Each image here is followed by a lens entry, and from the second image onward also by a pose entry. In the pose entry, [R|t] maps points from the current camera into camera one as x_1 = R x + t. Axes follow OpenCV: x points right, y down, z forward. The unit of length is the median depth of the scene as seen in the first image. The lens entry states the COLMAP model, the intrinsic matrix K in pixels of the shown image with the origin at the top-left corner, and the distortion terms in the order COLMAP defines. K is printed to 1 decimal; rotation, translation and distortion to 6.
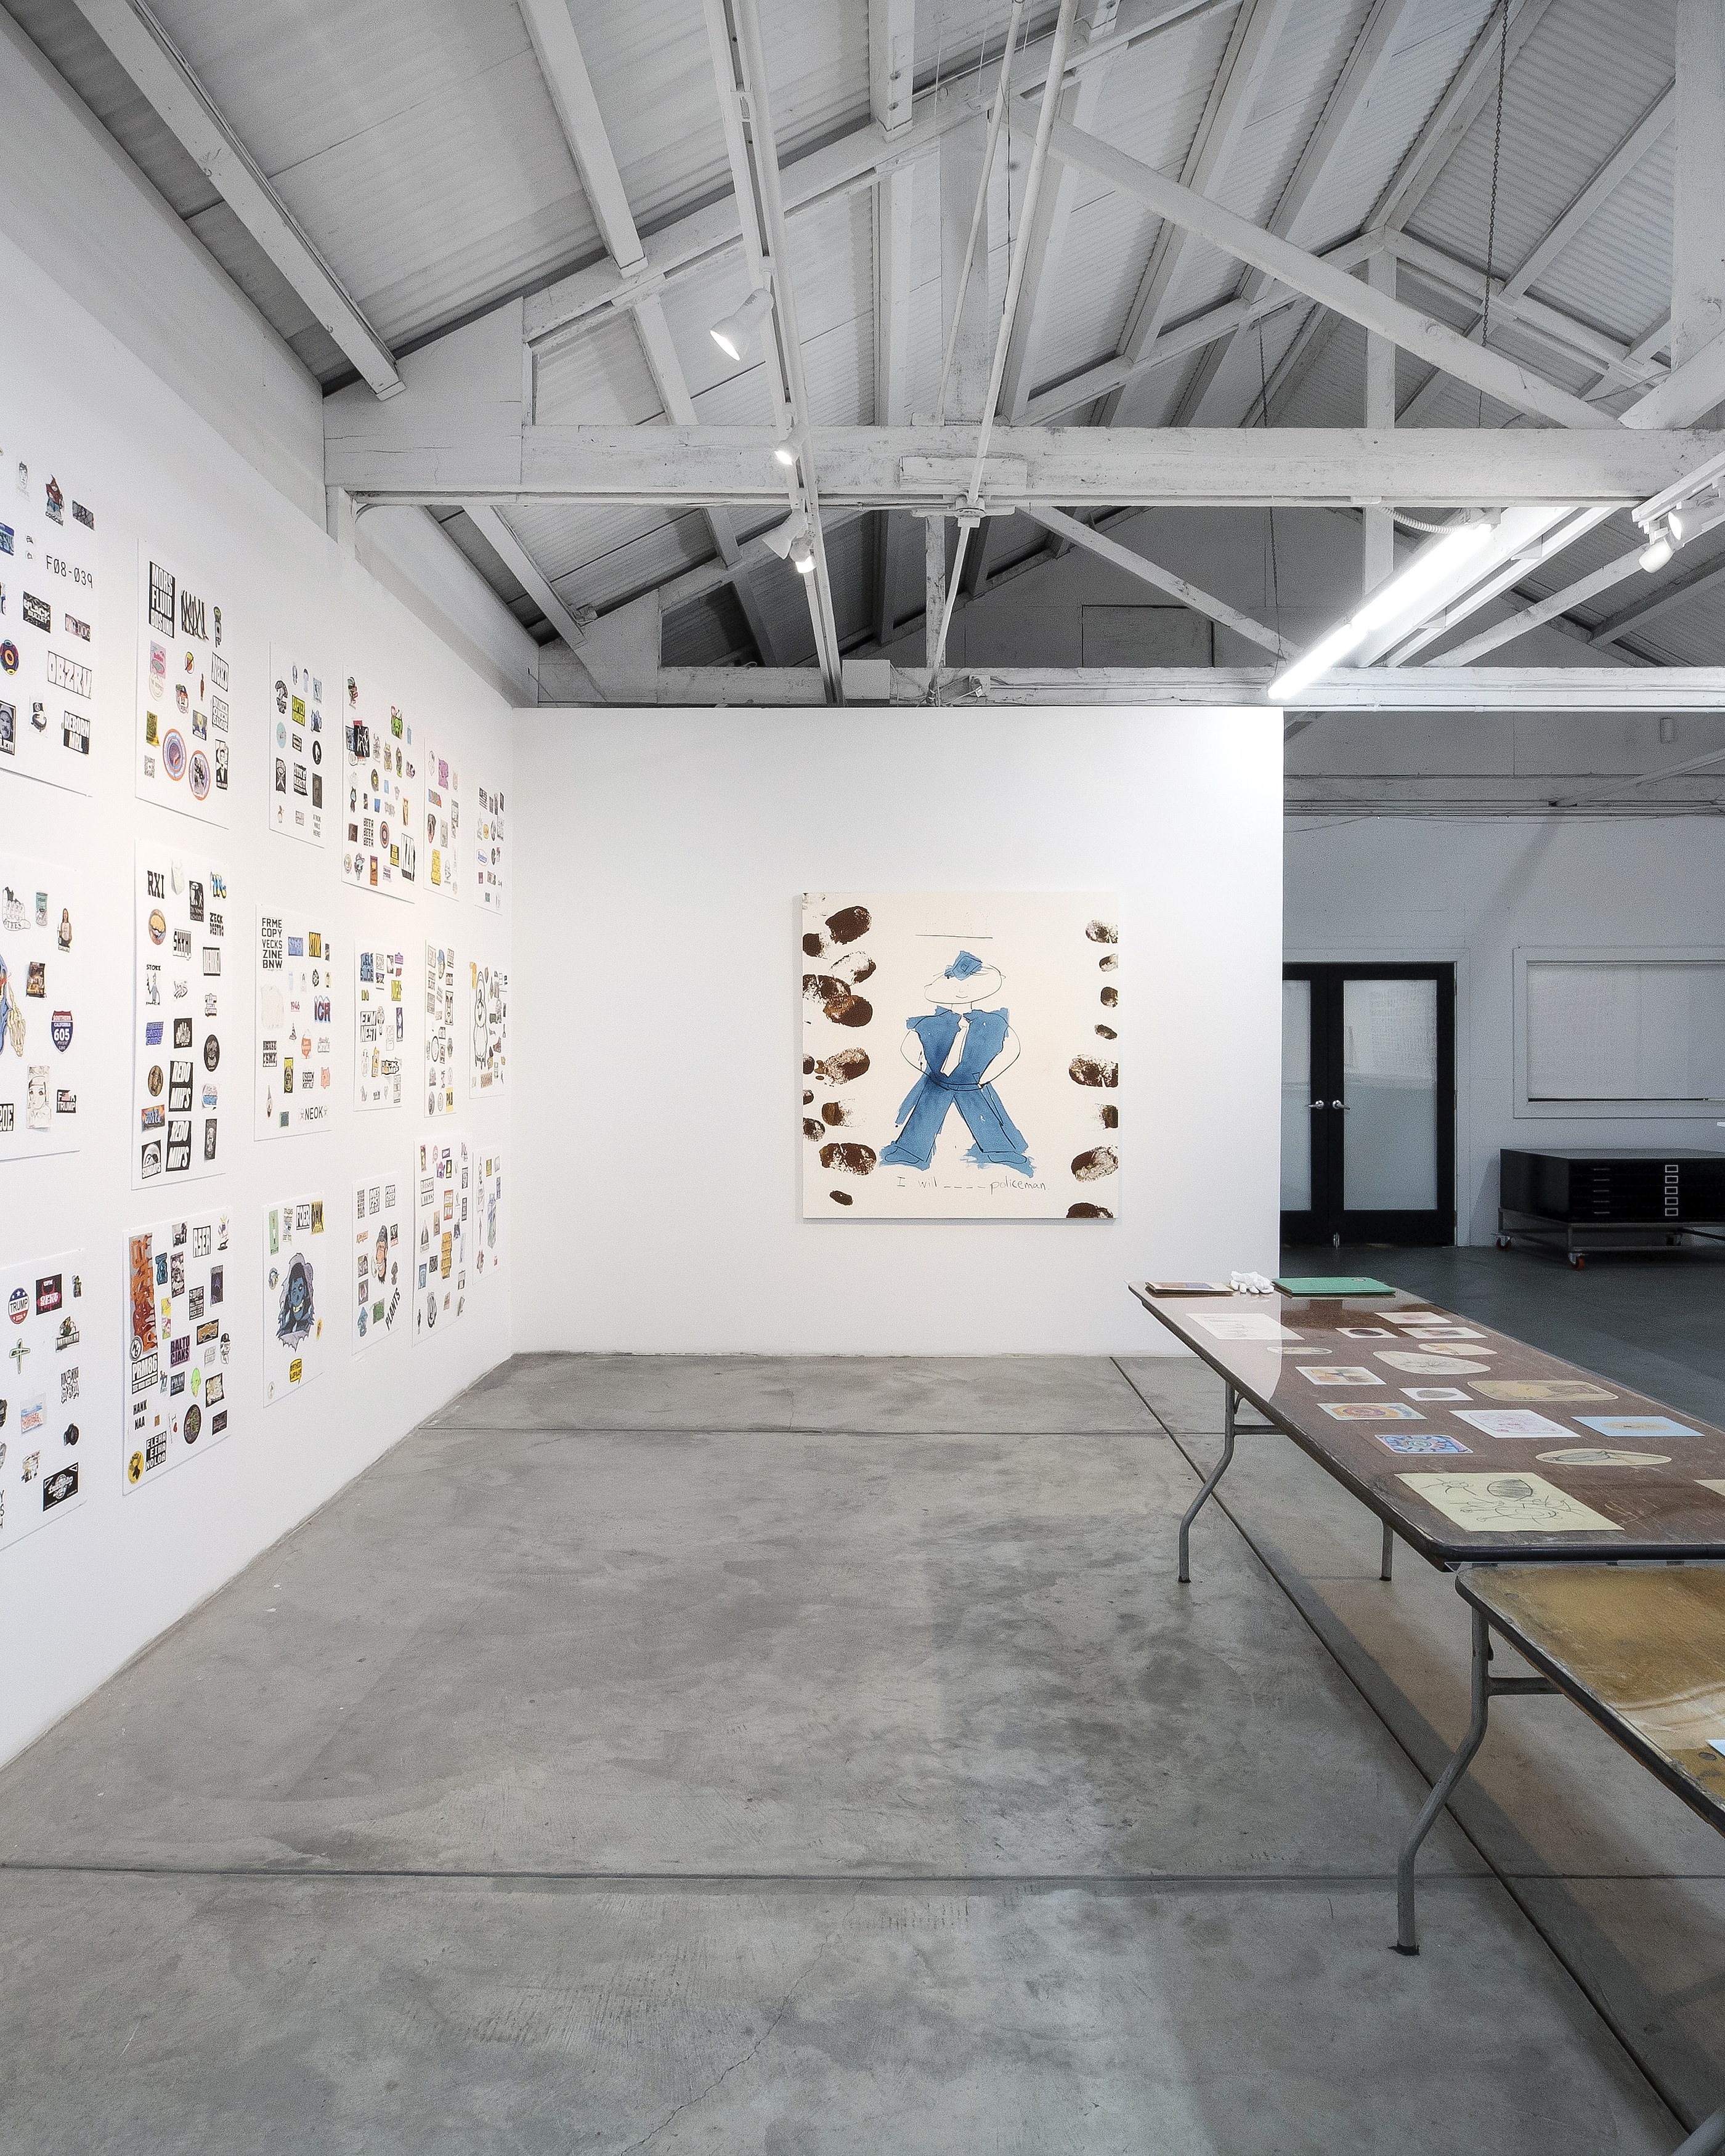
lens RADIAL K [[1512.0, 0, 873.1], [0, 1512.0, 1058.2], [0, 0, 1]] dist [-0.007629, -0.002555]
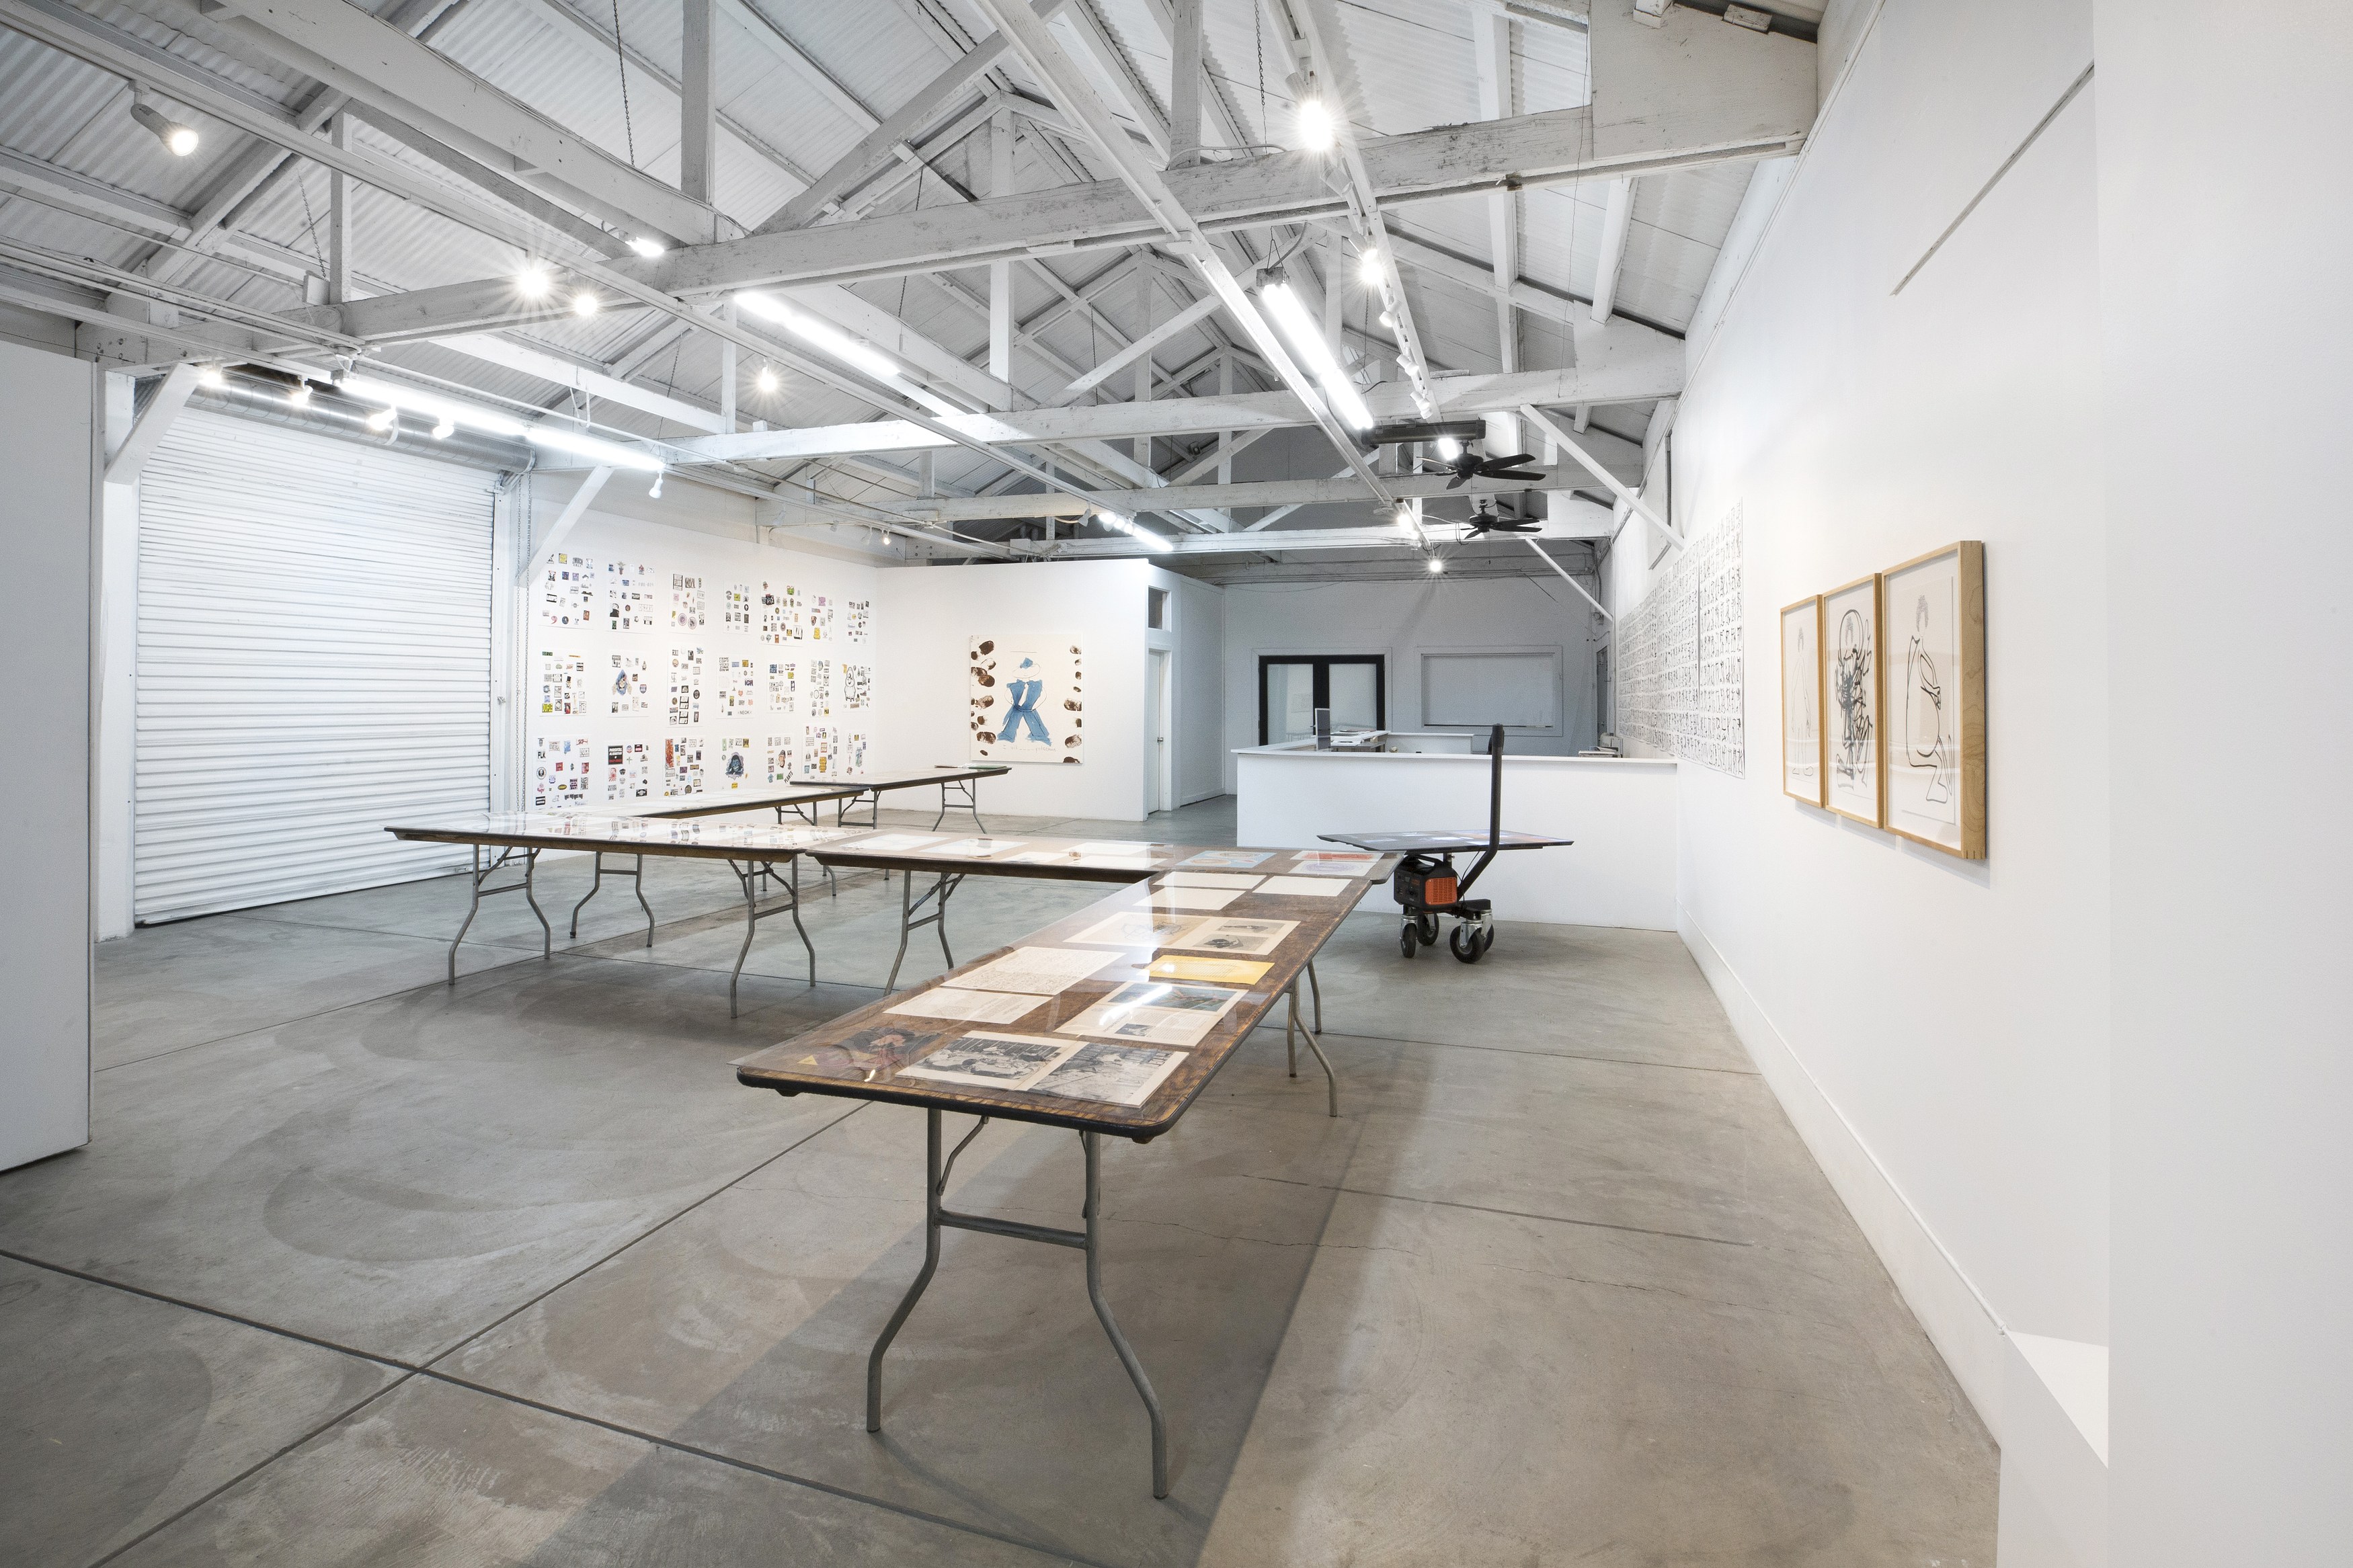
lens RADIAL K [[1122.7, 0, 1165.3], [0, 1122.7, 677.4], [0, 0, 1]] dist [-0.026889, 0.000277]
pose [[0.951807, 0.000713, -0.306695, 1.033482], [-0.008346, 0.999687, -0.023576, 0.006831], [0.306583, 0.025000, 0.951516, -0.882630]]
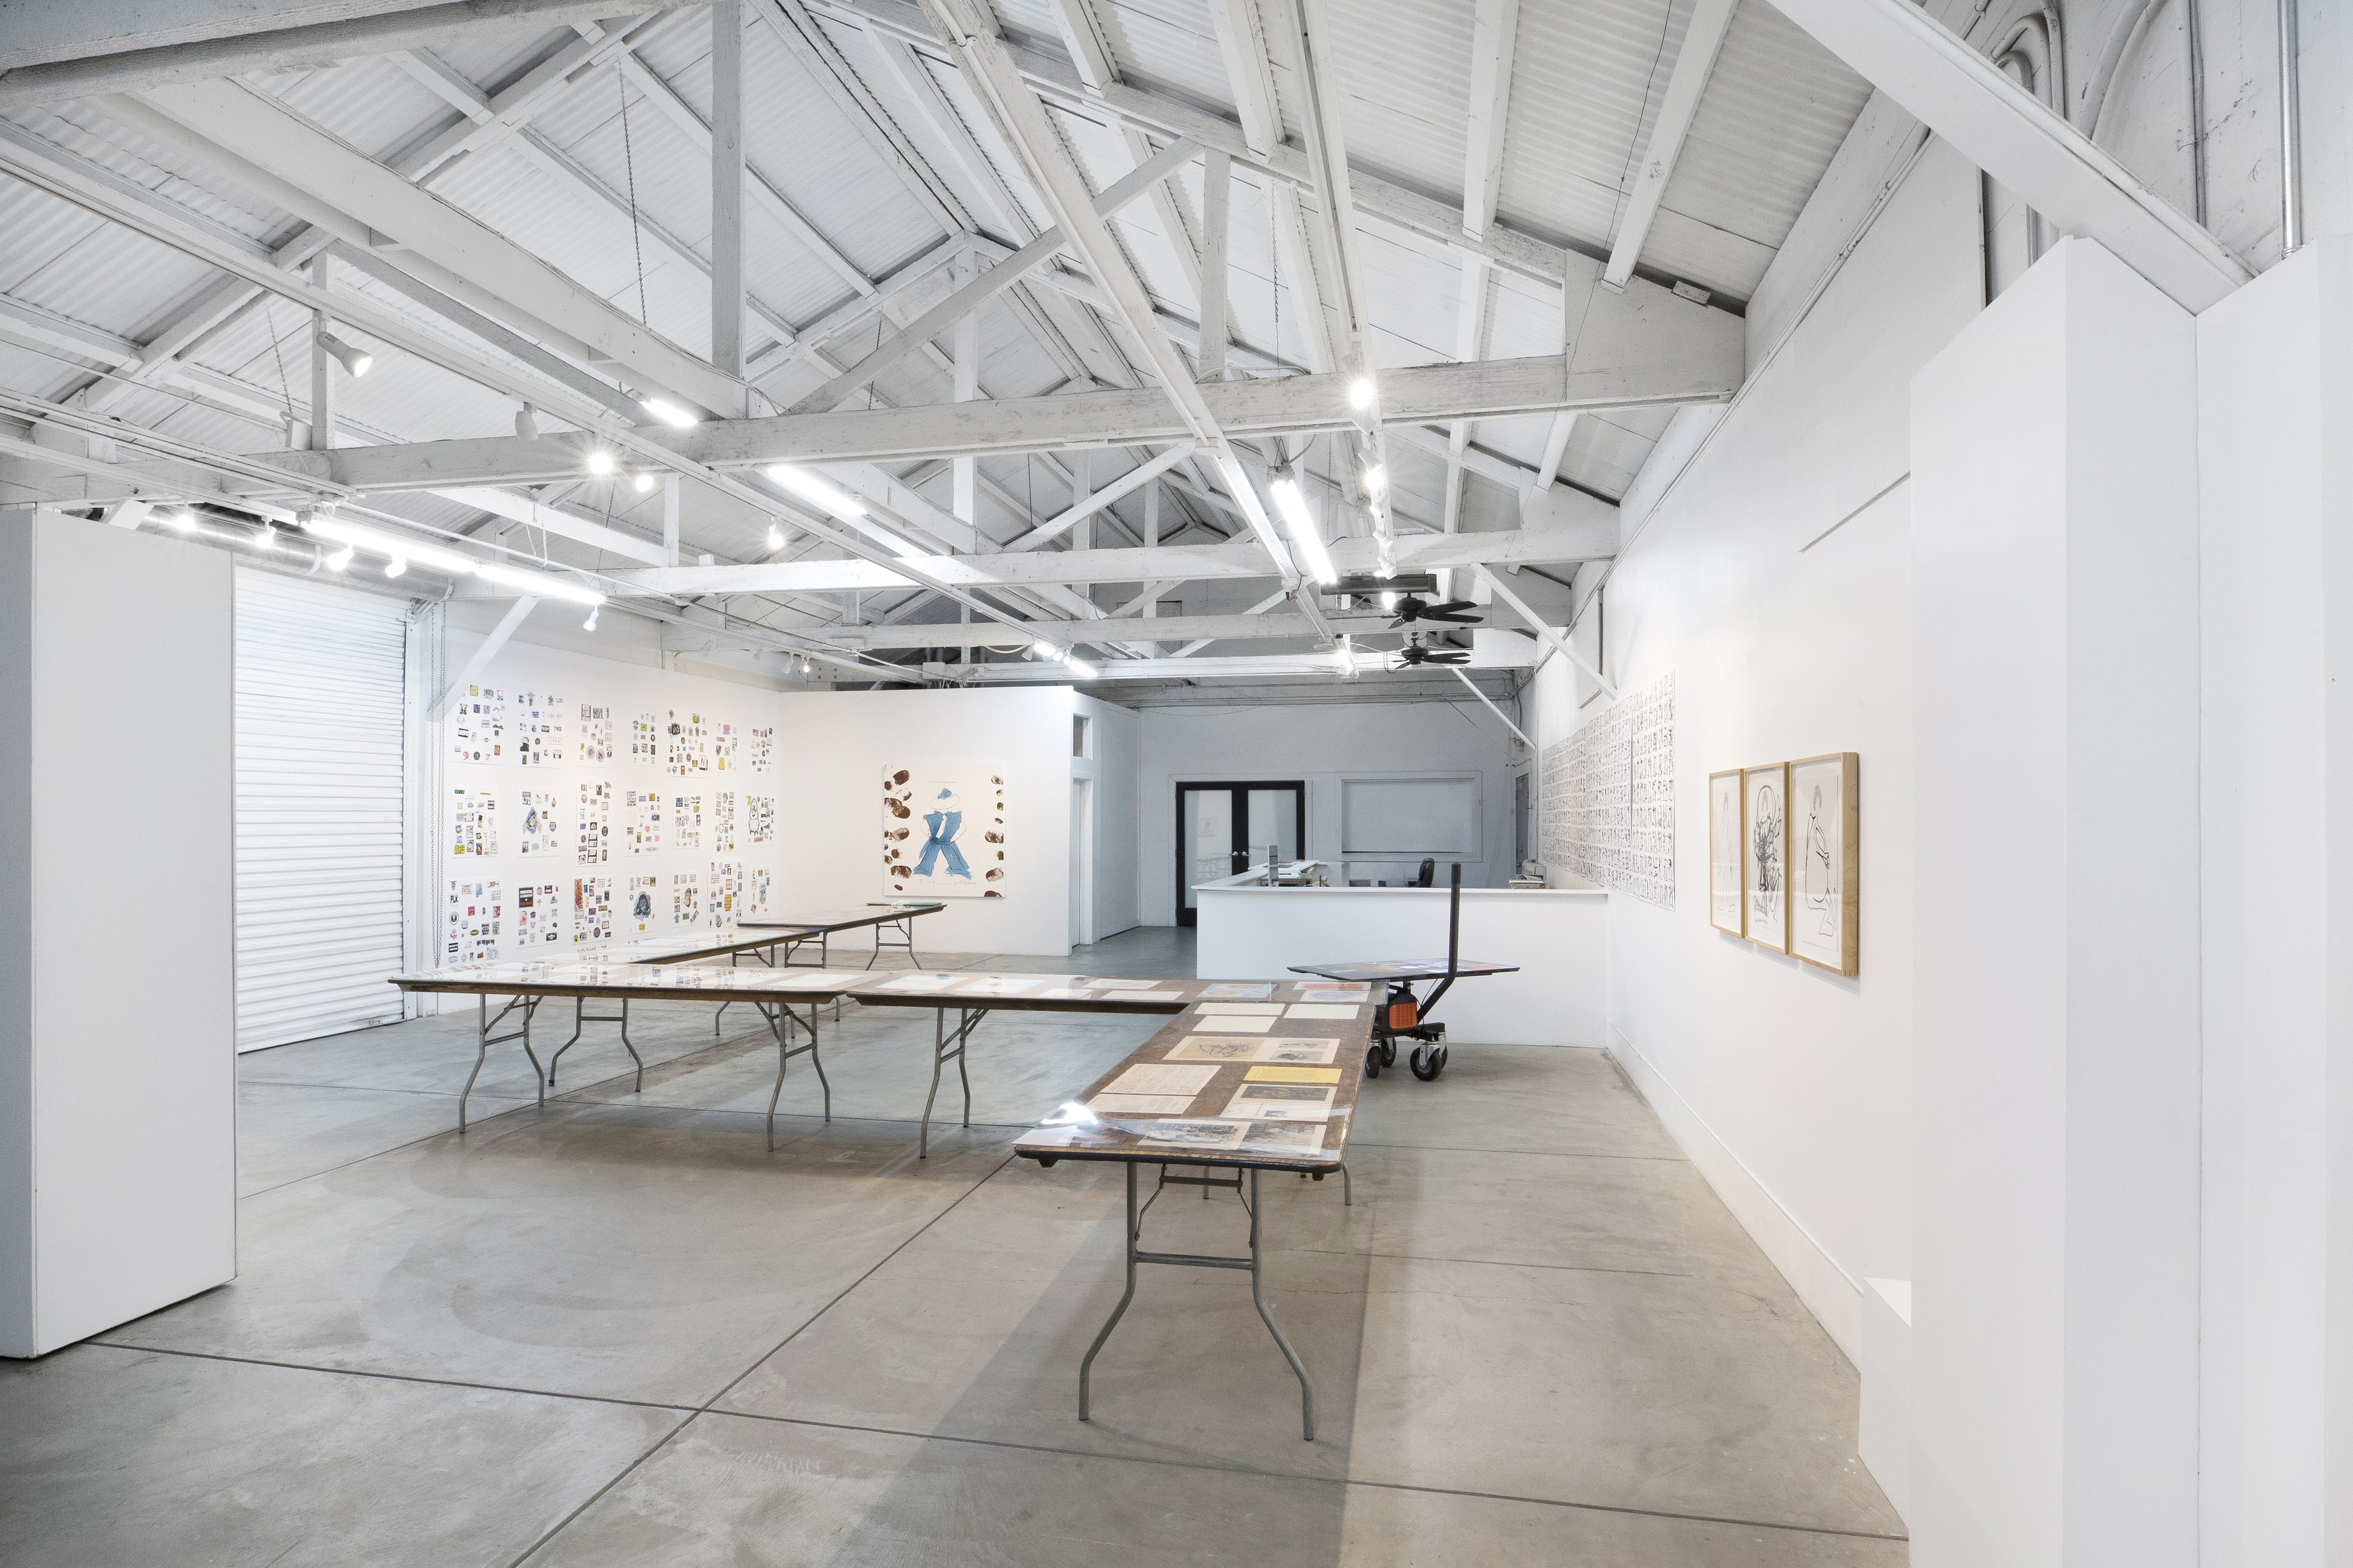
lens RADIAL K [[1243.4, 0, 1179.7], [0, 1243.4, 799.0], [0, 0, 1]] dist [-0.031819, 0.013531]
pose [[0.981611, -0.002695, -0.190875, 0.977523], [-0.001131, 0.999801, -0.019935, -0.015270], [0.190891, 0.019785, 0.981412, -1.086676]]
